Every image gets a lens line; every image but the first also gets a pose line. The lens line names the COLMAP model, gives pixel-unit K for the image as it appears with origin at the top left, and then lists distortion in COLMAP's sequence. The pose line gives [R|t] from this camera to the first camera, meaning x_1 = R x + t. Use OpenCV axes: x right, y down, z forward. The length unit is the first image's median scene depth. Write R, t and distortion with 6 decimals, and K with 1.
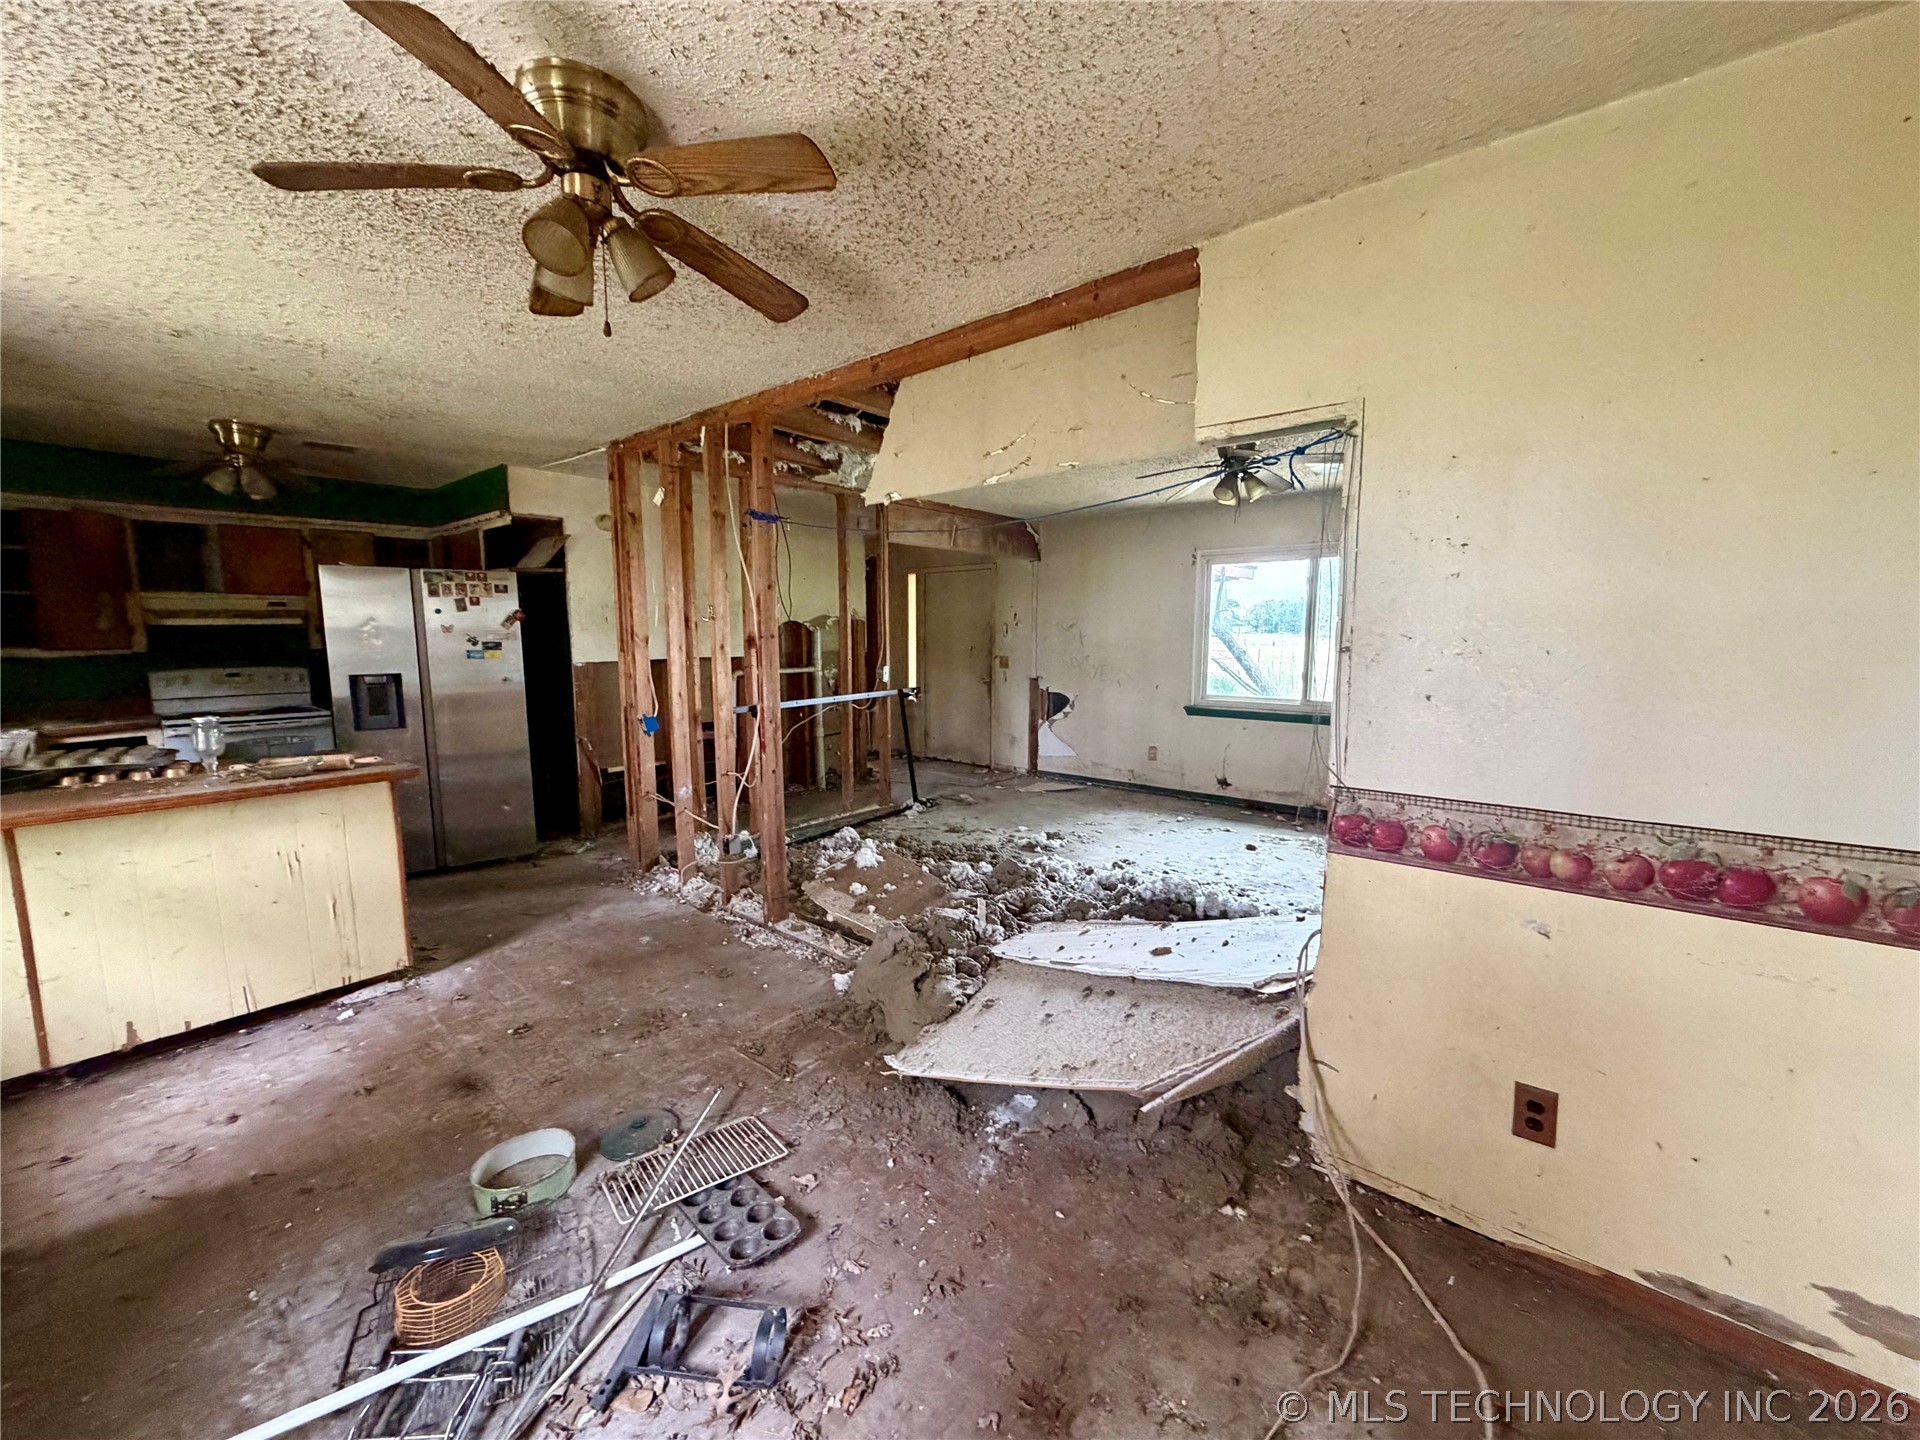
lens RADIAL K [[760.3, 0, 959.0], [0, 760.3, 724.0], [0, 0, 1]] dist [-0.000567, -0.000150]
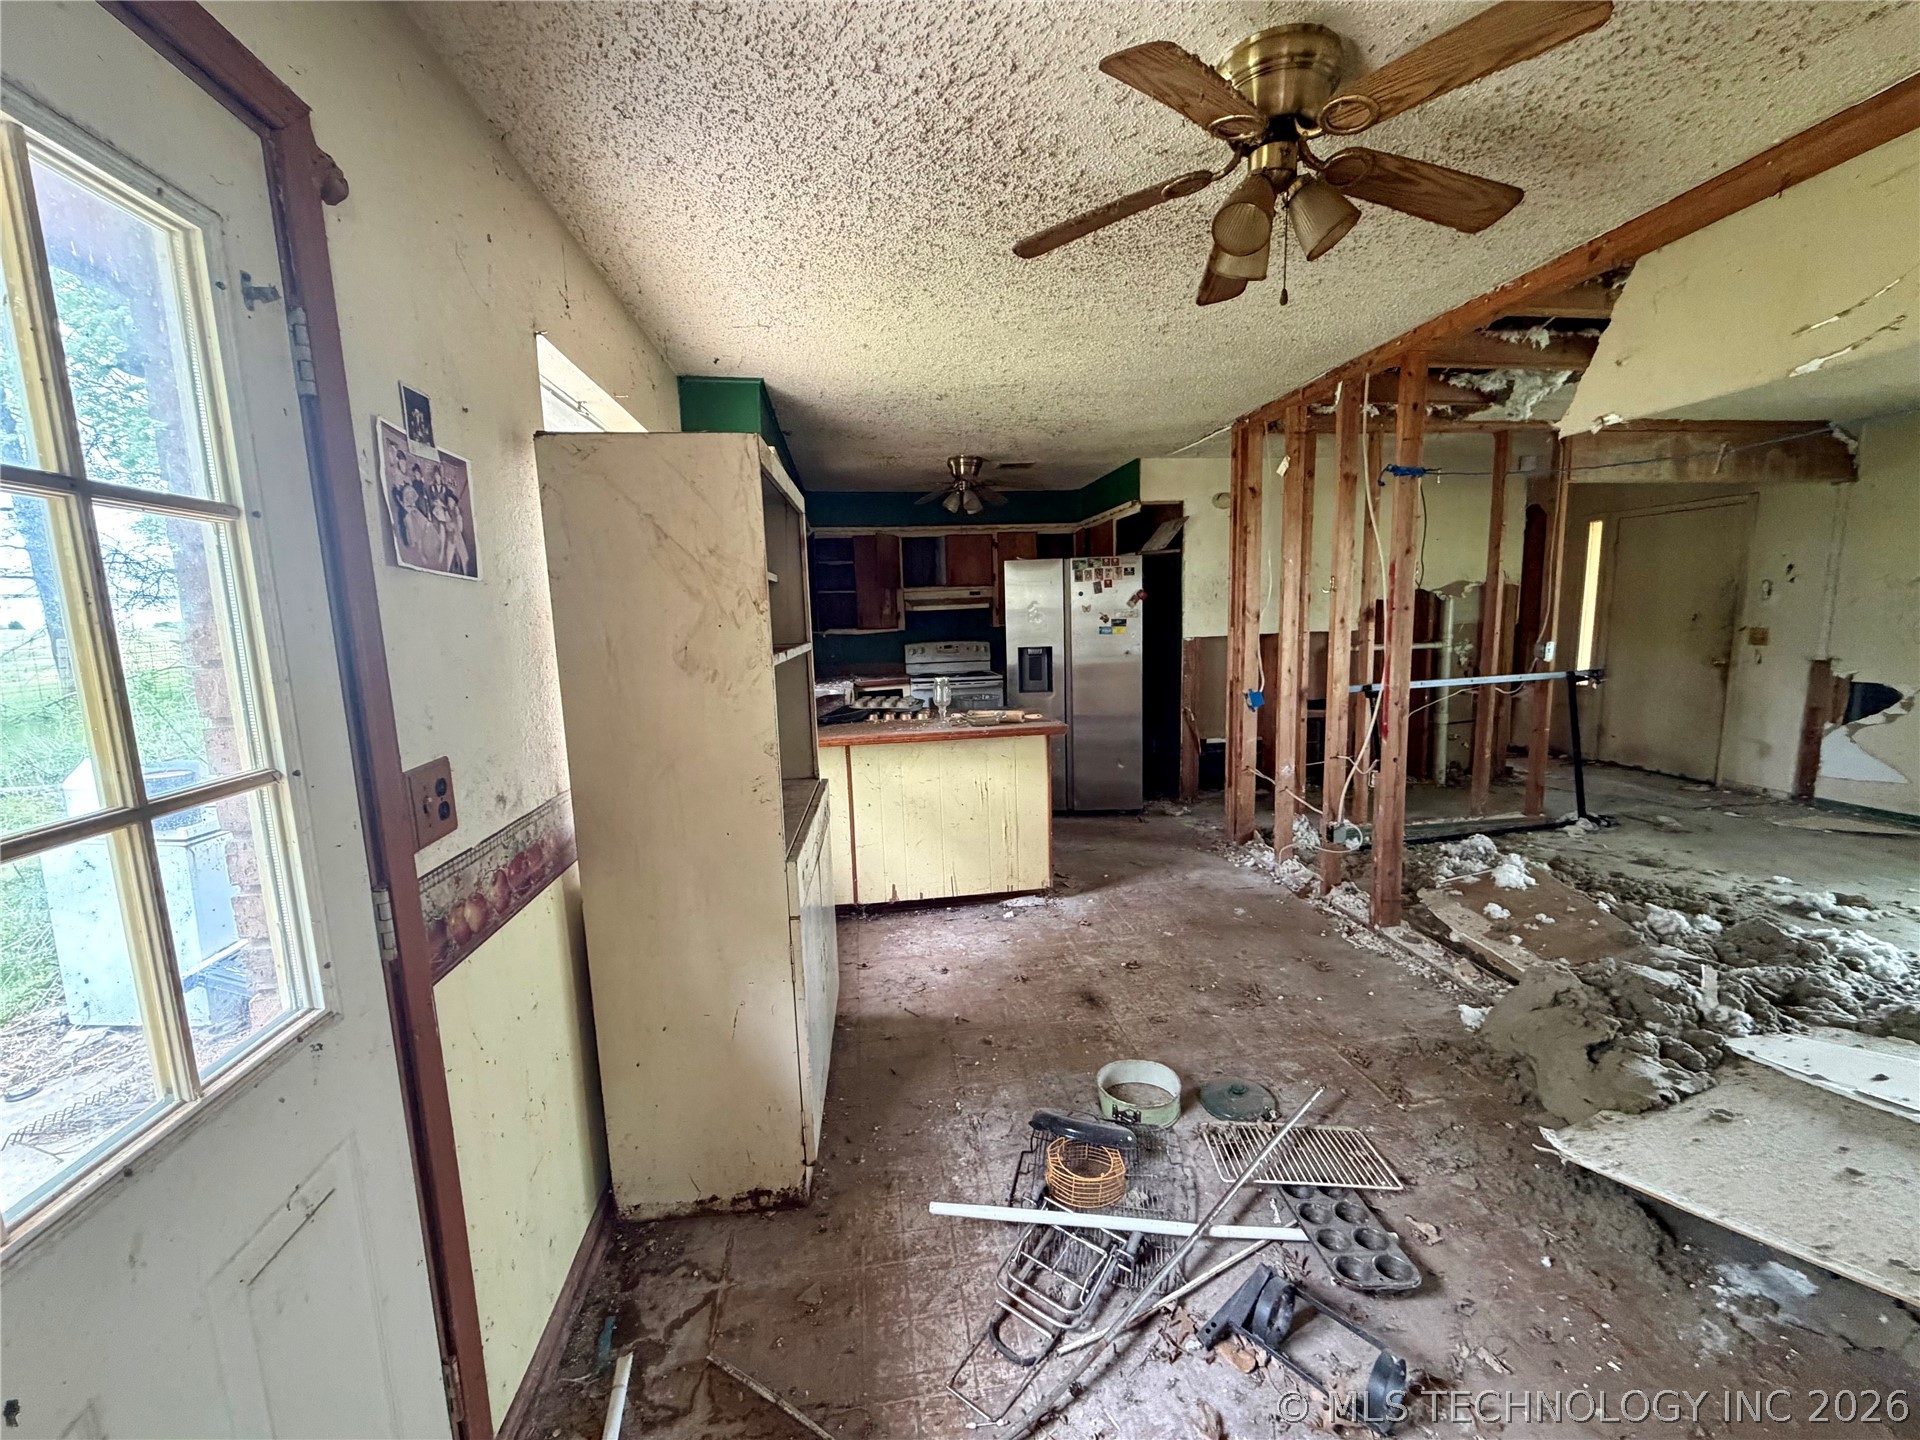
lens RADIAL K [[760.3, 0, 959.0], [0, 760.3, 724.0], [0, 0, 1]] dist [-0.000567, -0.000150]
pose [[0.746611, 0.074639, -0.661060, -0.041440], [-0.052548, 0.997198, 0.053244, -0.000114], [0.663182, -0.005015, 0.748442, -0.007366]]
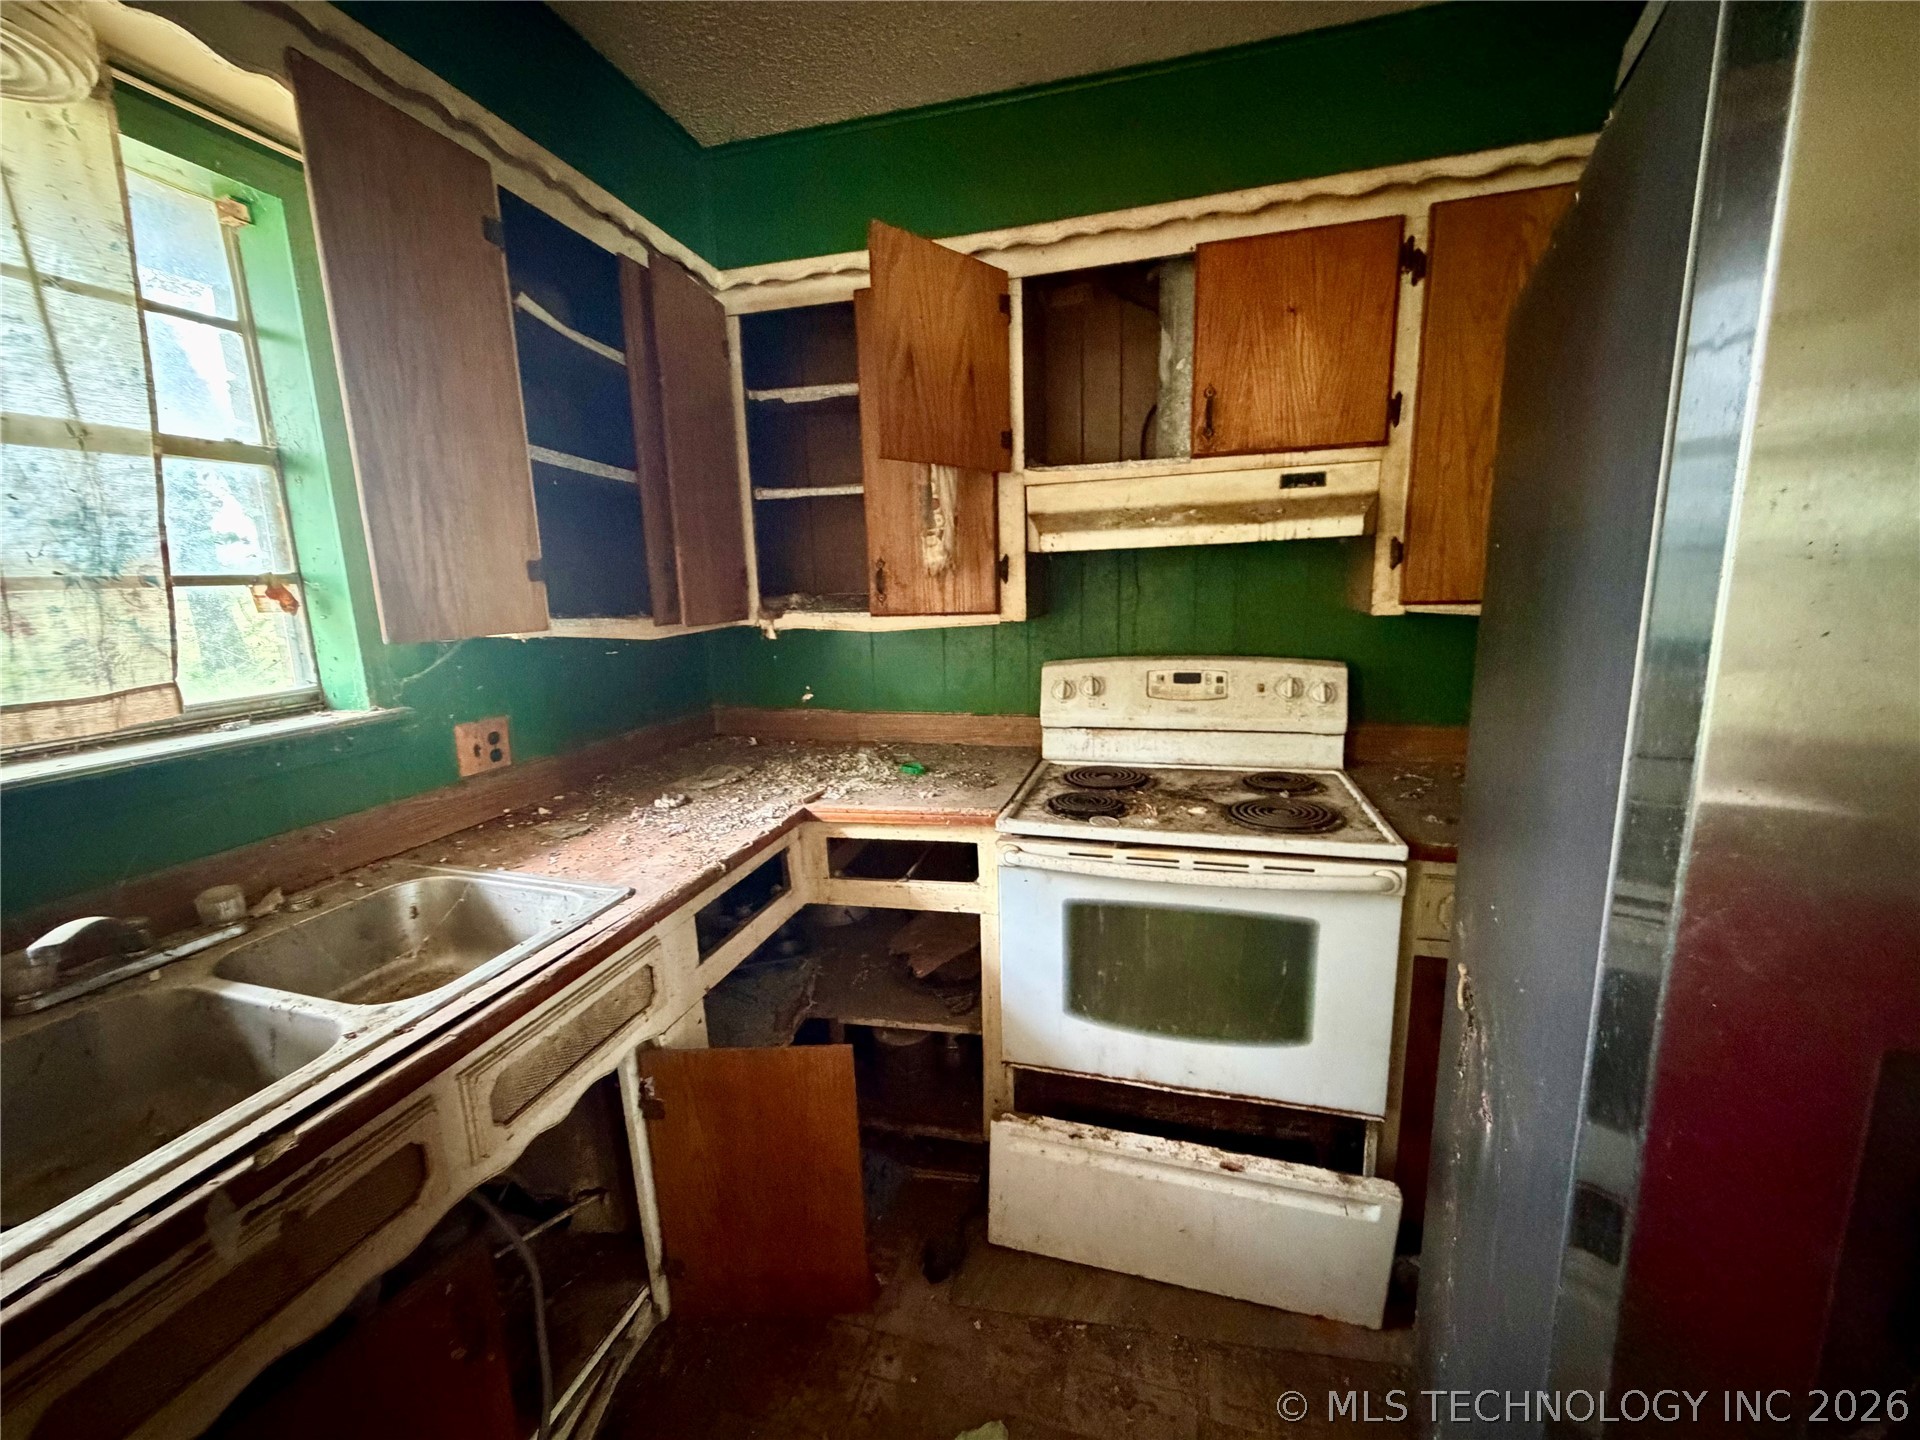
lens RADIAL K [[760.3, 0, 959.0], [0, 760.3, 724.0], [0, 0, 1]] dist [-0.000567, -0.000150]
pose [[0.418852, 0.155800, -0.894589, -0.882292], [-0.080673, 0.987660, 0.134238, -0.114745], [0.904464, 0.015944, 0.426252, 0.987373]]
